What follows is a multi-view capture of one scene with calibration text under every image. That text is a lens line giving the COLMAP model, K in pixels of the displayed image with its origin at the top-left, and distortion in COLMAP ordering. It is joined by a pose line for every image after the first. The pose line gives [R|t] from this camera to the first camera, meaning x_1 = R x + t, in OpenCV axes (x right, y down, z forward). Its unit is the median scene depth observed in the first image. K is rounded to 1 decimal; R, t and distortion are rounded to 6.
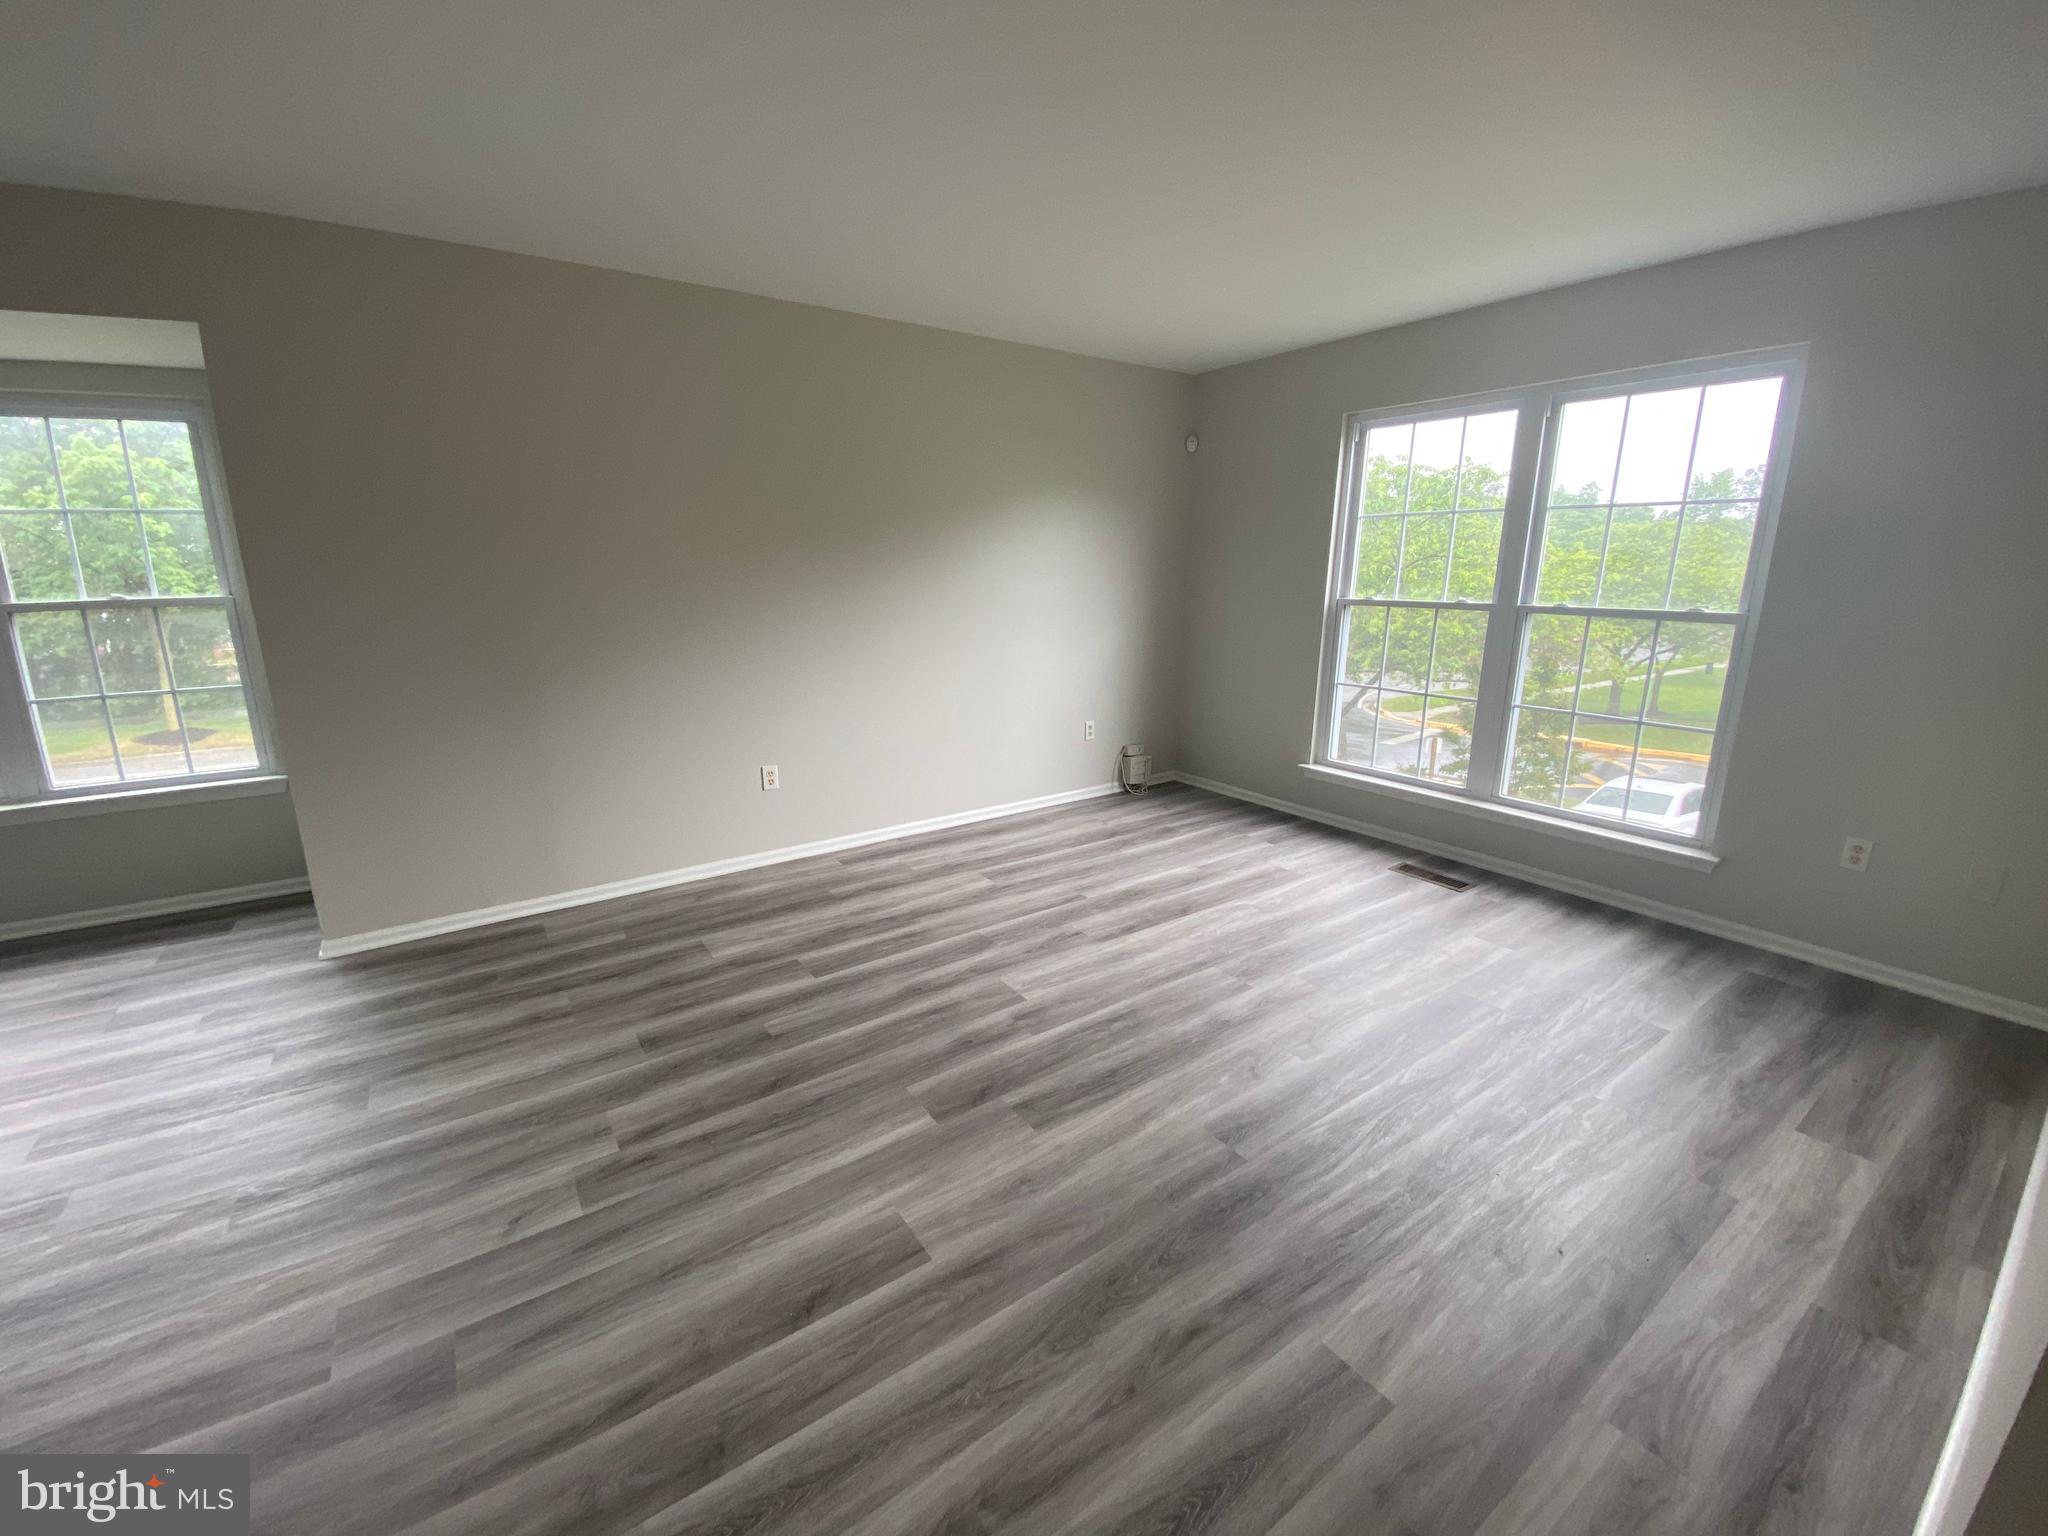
lens RADIAL K [[823.0, 0, 1024.0], [0, 823.0, 768.0], [0, 0, 1]] dist [0.033493, -0.029921]
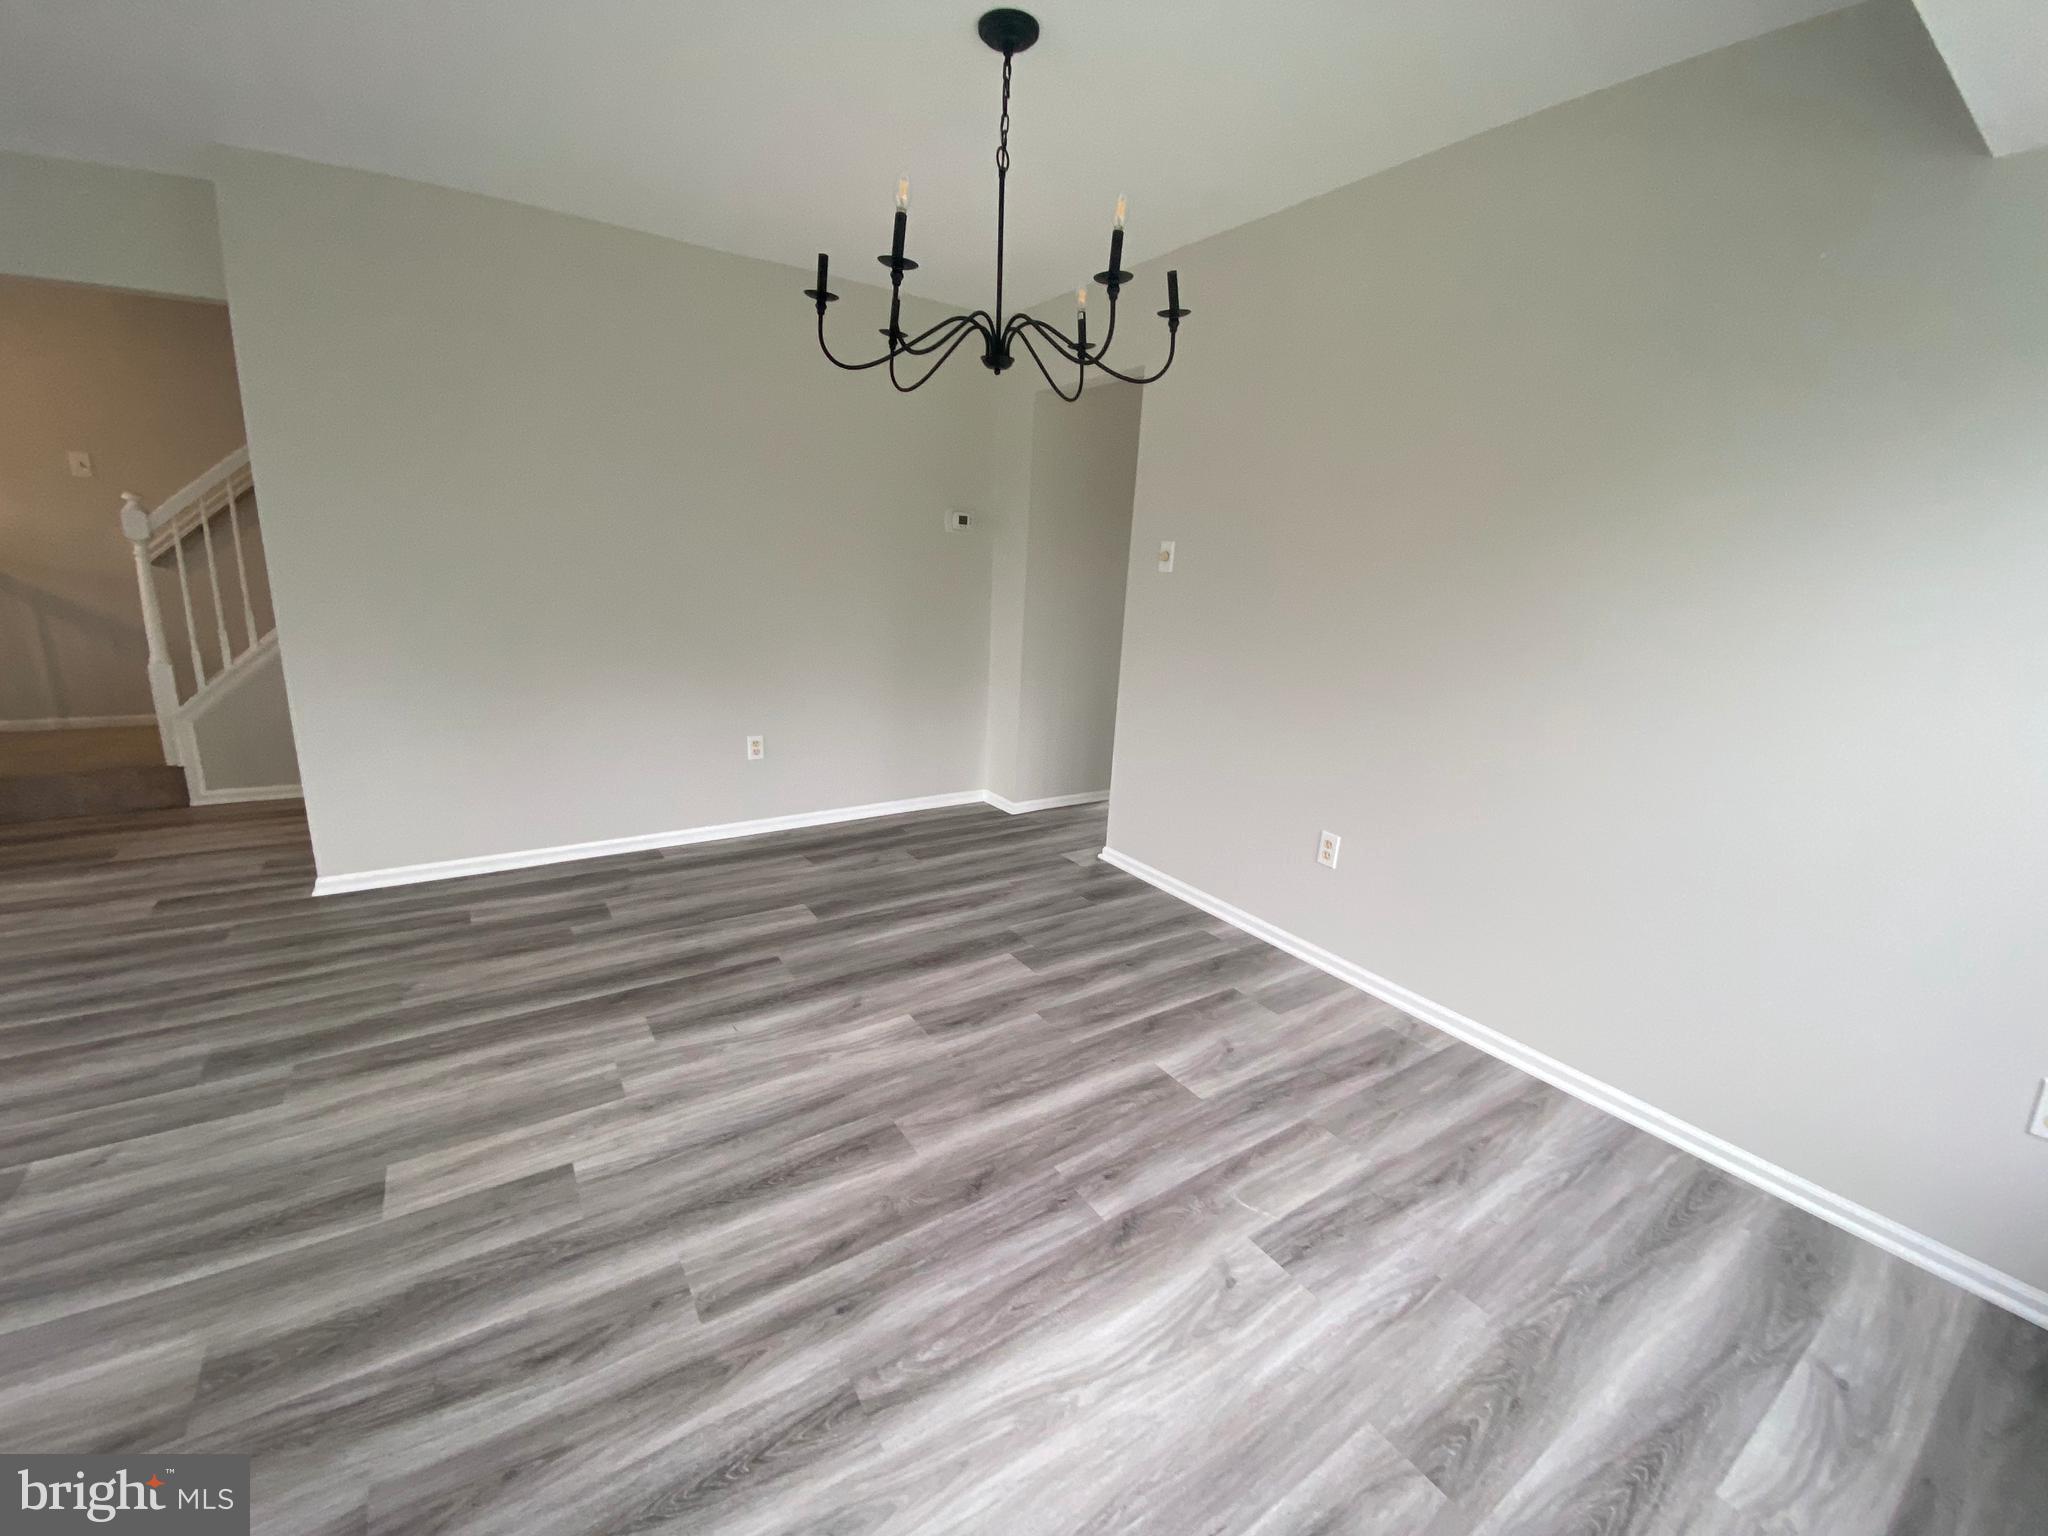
lens RADIAL K [[837.7, 0, 1027.5], [0, 837.7, 740.8], [0, 0, 1]] dist [0.028136, -0.023212]
pose [[-0.998719, -0.048921, 0.012925, -0.902085], [-0.038104, 0.895200, 0.444032, -0.193126], [-0.033293, 0.442971, -0.895918, 0.865823]]
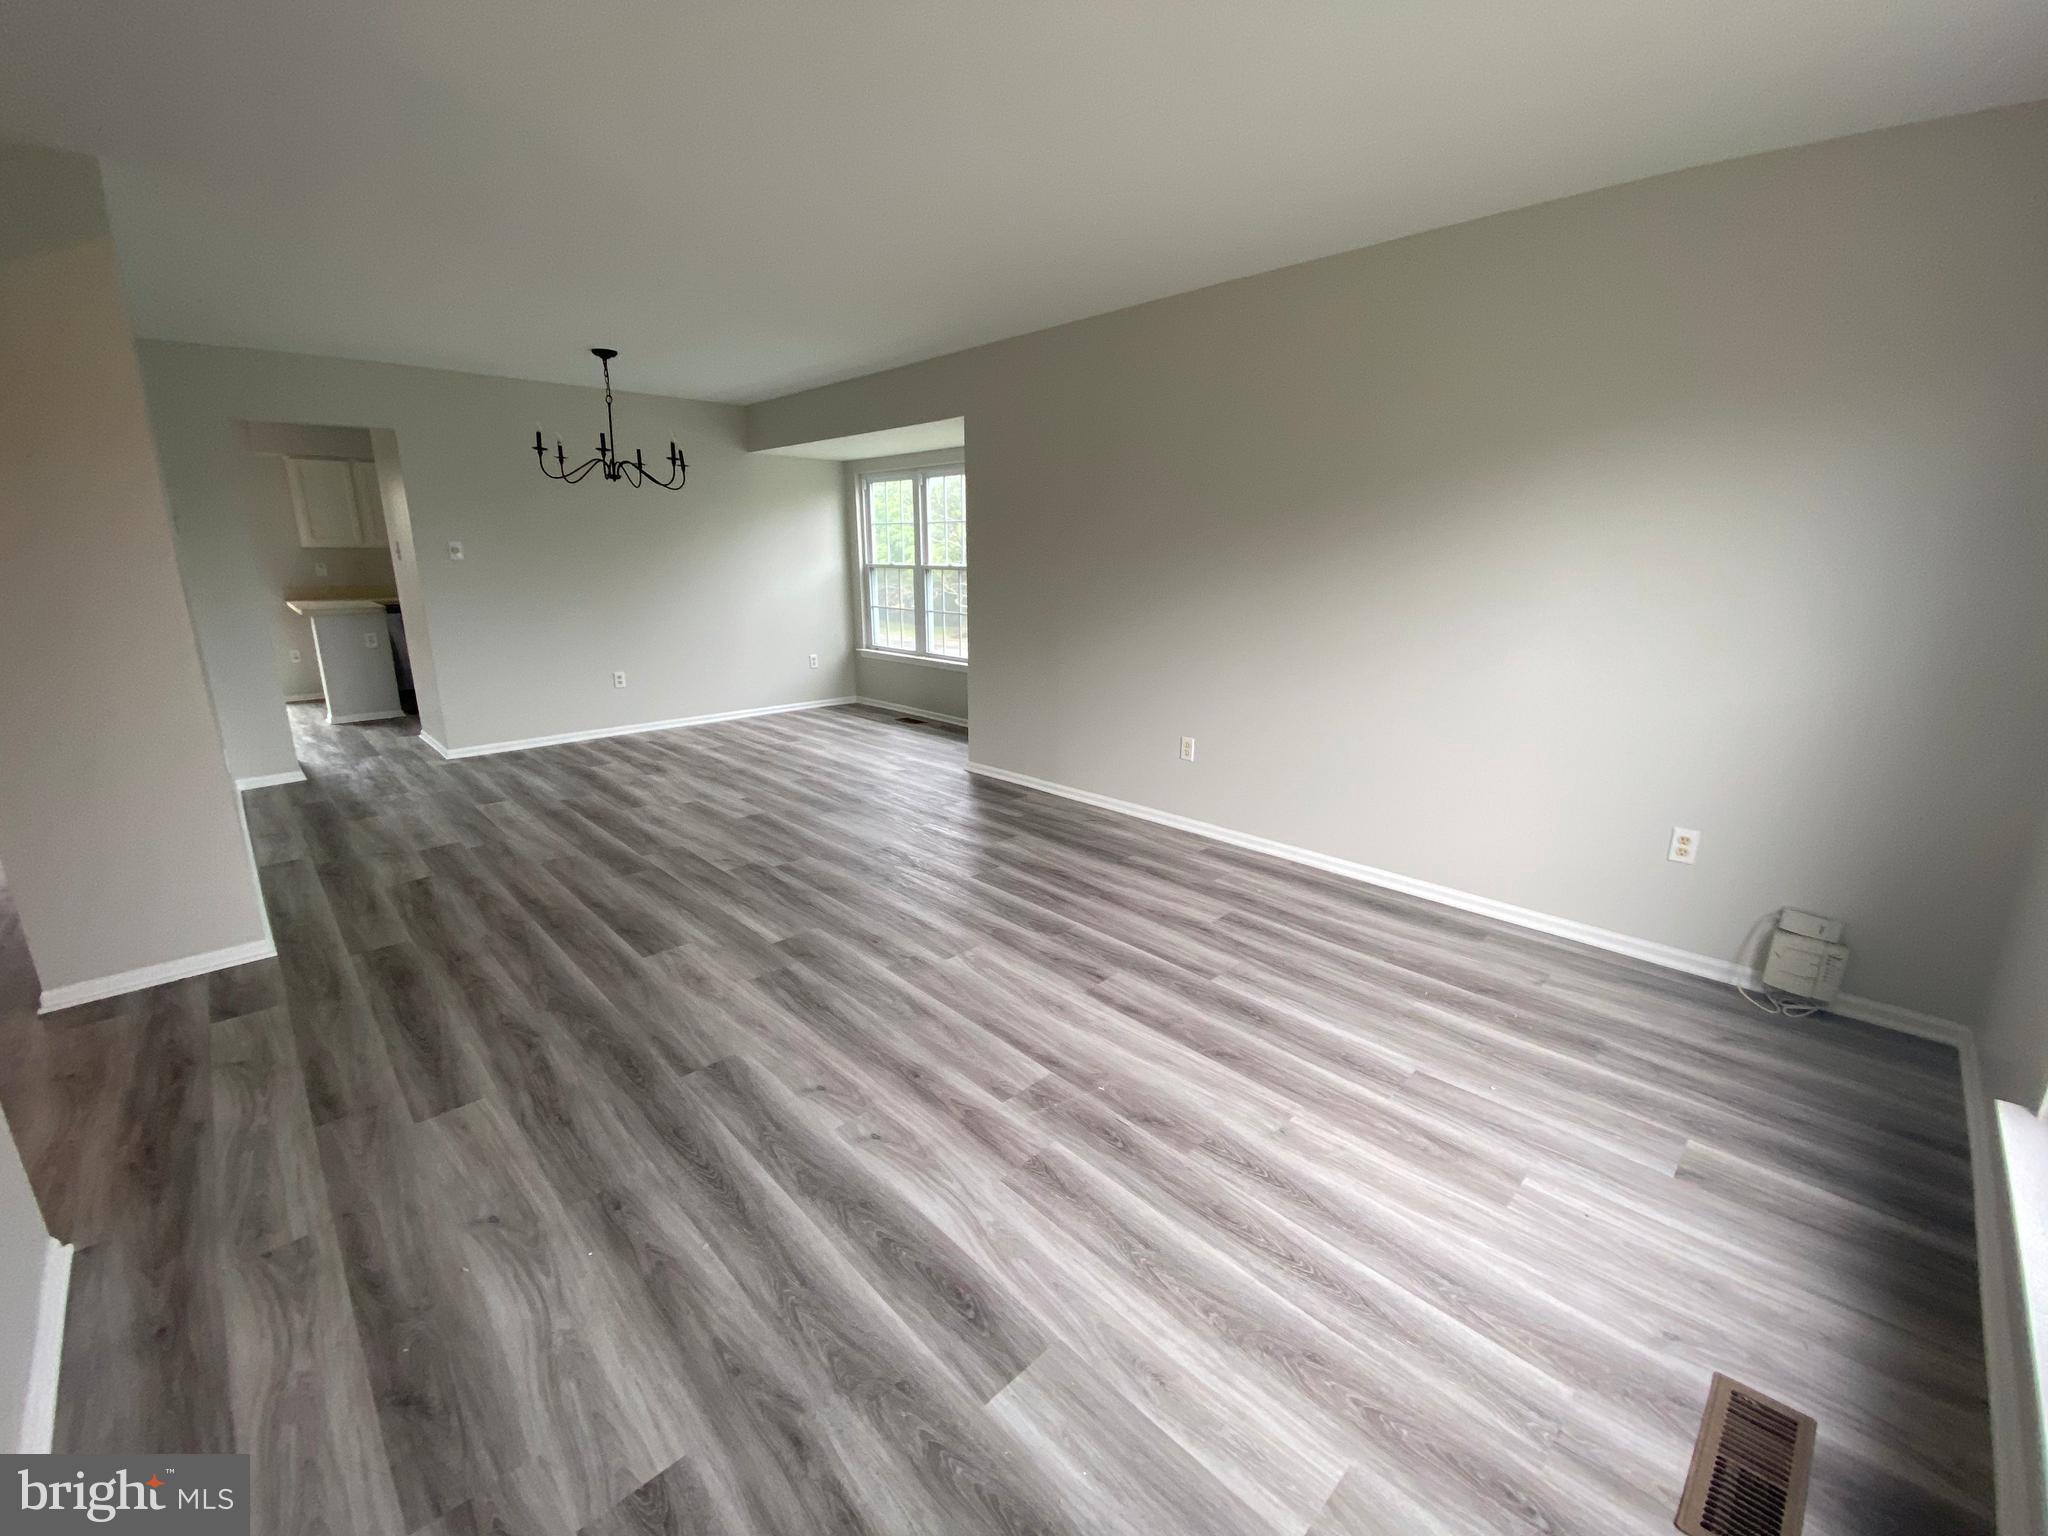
lens RADIAL K [[823.0, 0, 1024.0], [0, 823.0, 768.0], [0, 0, 1]] dist [0.033493, -0.029921]
pose [[0.158025, 0.251171, -0.954956, 0.769777], [-0.240990, 0.947674, 0.209377, -0.154530], [0.957576, 0.197048, 0.210285, 0.667073]]
